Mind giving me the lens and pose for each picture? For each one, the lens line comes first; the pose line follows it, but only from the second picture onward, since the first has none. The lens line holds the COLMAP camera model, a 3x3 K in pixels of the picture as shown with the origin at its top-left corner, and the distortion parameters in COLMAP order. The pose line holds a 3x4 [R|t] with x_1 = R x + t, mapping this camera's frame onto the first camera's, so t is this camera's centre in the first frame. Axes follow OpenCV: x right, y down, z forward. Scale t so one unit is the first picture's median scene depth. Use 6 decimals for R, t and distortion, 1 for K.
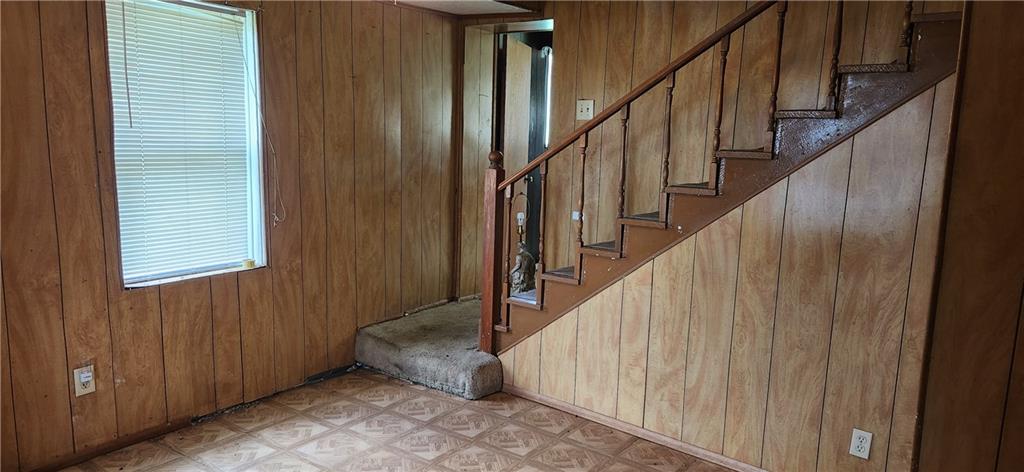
lens RADIAL K [[678.2, 0, 510.4], [0, 678.2, 229.5], [0, 0, 1]] dist [0.040971, -0.028261]
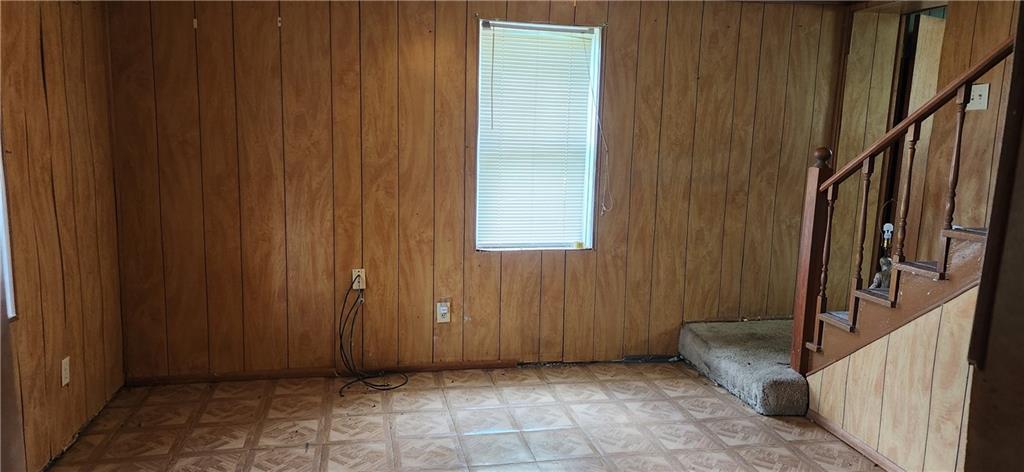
lens RADIAL K [[678.2, 0, 508.8], [0, 678.2, 232.2], [0, 0, 1]] dist [0.040971, -0.028261]
pose [[0.724842, 0.080263, -0.684224, 0.323155], [-0.093792, 0.995440, 0.017411, 0.019428], [0.682501, 0.051554, 0.729064, 0.072040]]
